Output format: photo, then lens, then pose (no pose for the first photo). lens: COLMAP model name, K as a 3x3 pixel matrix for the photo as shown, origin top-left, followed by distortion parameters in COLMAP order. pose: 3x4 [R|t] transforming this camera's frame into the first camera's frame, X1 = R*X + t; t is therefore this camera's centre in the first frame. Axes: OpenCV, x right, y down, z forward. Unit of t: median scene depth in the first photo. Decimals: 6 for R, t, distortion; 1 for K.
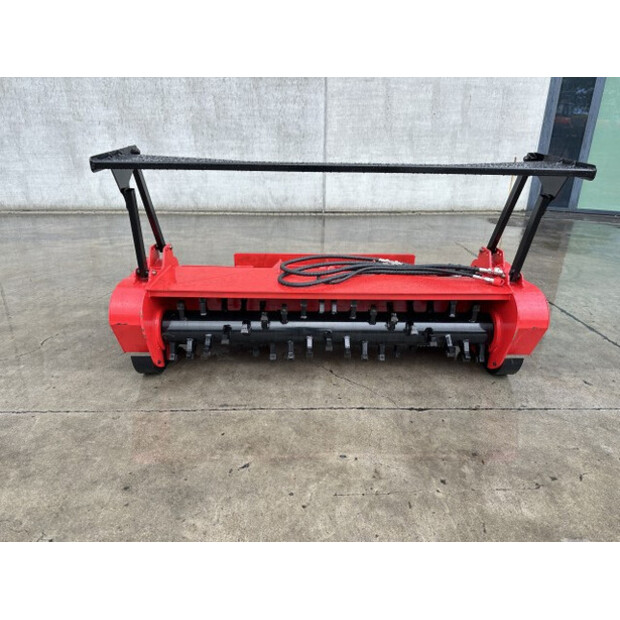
lens RADIAL K [[437.3, 0, 310.1], [0, 437.3, 316.1], [0, 0, 1]] dist [0.031116, -0.039232]
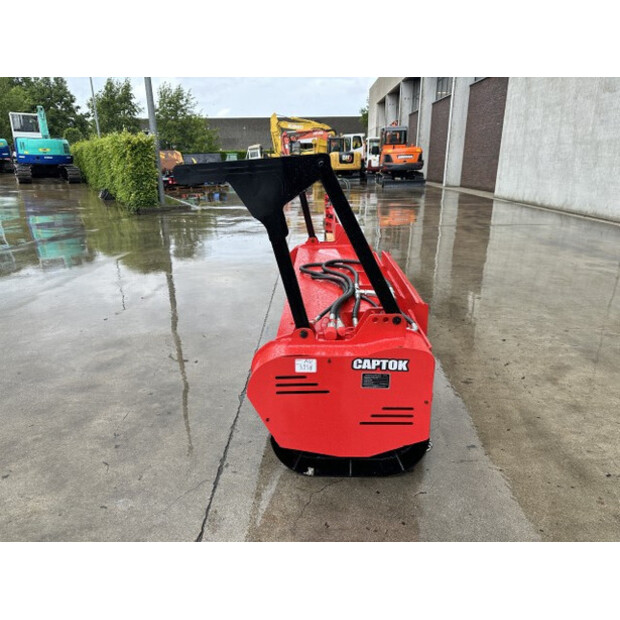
lens RADIAL K [[437.3, 0, 304.1], [0, 437.3, 308.3], [0, 0, 1]] dist [0.031116, -0.039232]
pose [[-0.052647, 0.311139, -0.948905, 0.356179], [-0.368162, 0.877241, 0.308068, -0.107540], [0.928270, 0.365569, 0.068365, 0.300431]]
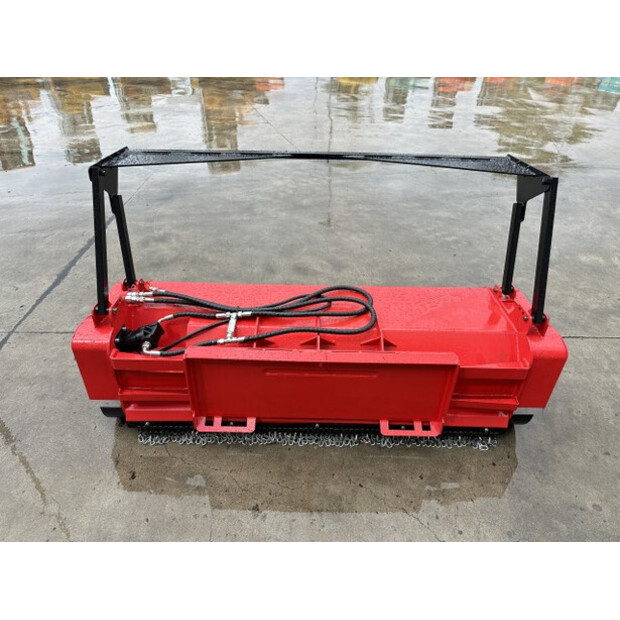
lens RADIAL K [[437.3, 0, 309.7], [0, 437.3, 307.1], [0, 0, 1]] dist [0.031116, -0.039232]
pose [[-0.999152, -0.040843, -0.005276, 0.022259], [-0.026913, 0.550595, 0.834339, -0.282577], [-0.031172, 0.833773, -0.551227, 0.501739]]
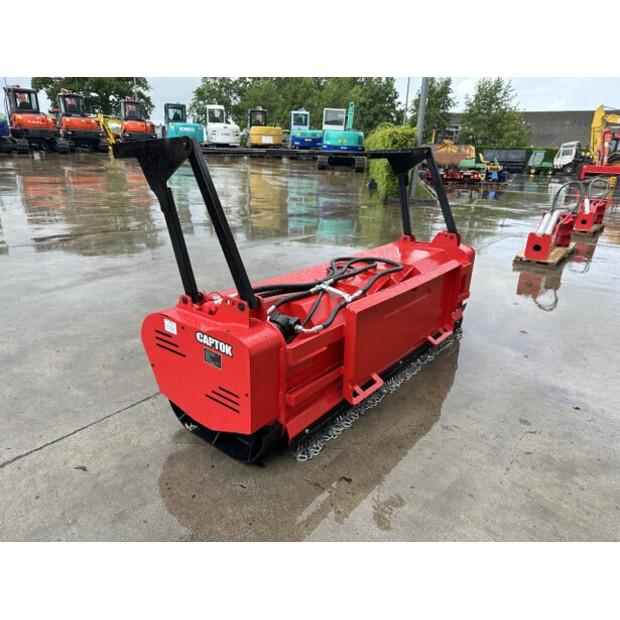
lens RADIAL K [[437.3, 0, 304.6], [0, 437.3, 305.5], [0, 0, 1]] dist [0.031116, -0.039232]
pose [[-0.642245, 0.225933, -0.732444, 0.290511], [-0.324354, 0.785691, 0.526768, -0.177412], [0.694489, 0.575886, -0.431324, 0.473125]]
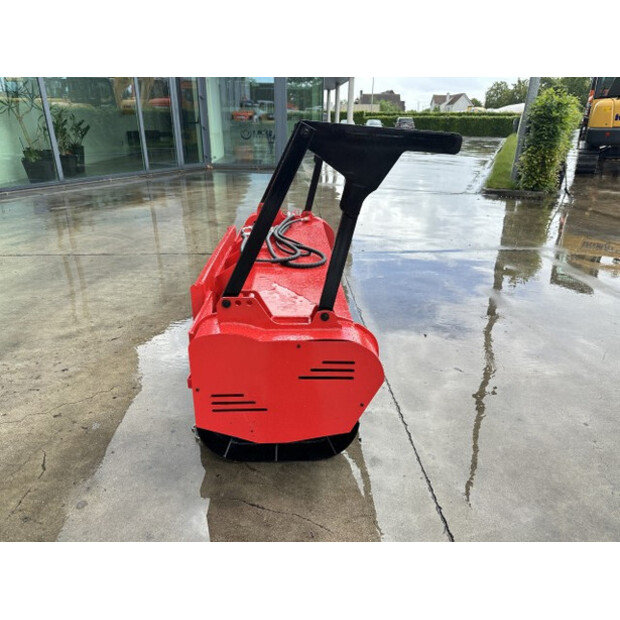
lens RADIAL K [[437.3, 0, 310.4], [0, 437.3, 310.0], [0, 0, 1]] dist [0.031116, -0.039232]
pose [[-0.020411, -0.402970, 0.914986, -0.313480], [0.370172, 0.847091, 0.381326, -0.115658], [-0.928739, 0.346485, 0.131879, 0.291054]]
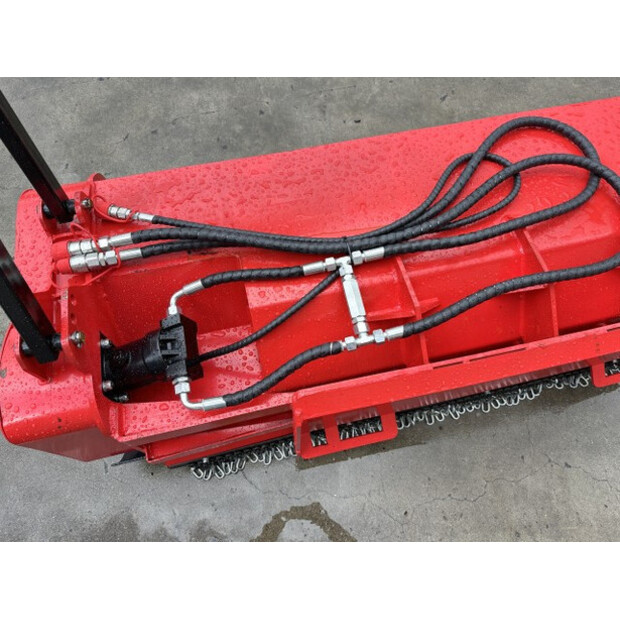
lens RADIAL K [[437.3, 0, 308.0], [0, 437.3, 307.7], [0, 0, 1]] dist [0.031116, -0.039232]
pose [[-0.976263, 0.180318, -0.119984, 0.097761], [-0.112764, 0.049809, 0.992373, -0.163214], [0.184919, 0.982346, -0.028293, 0.364852]]
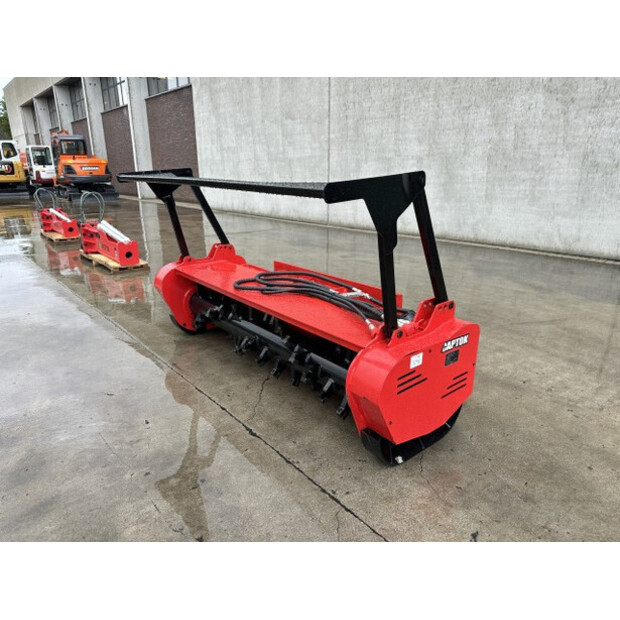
lens RADIAL K [[437.3, 0, 310.9], [0, 437.3, 311.1], [0, 0, 1]] dist [0.031116, -0.039232]
pose [[0.621525, 0.230436, -0.748736, 0.298680], [-0.291644, 0.955120, 0.051861, -0.039299], [0.727083, 0.186131, 0.660837, 0.124243]]
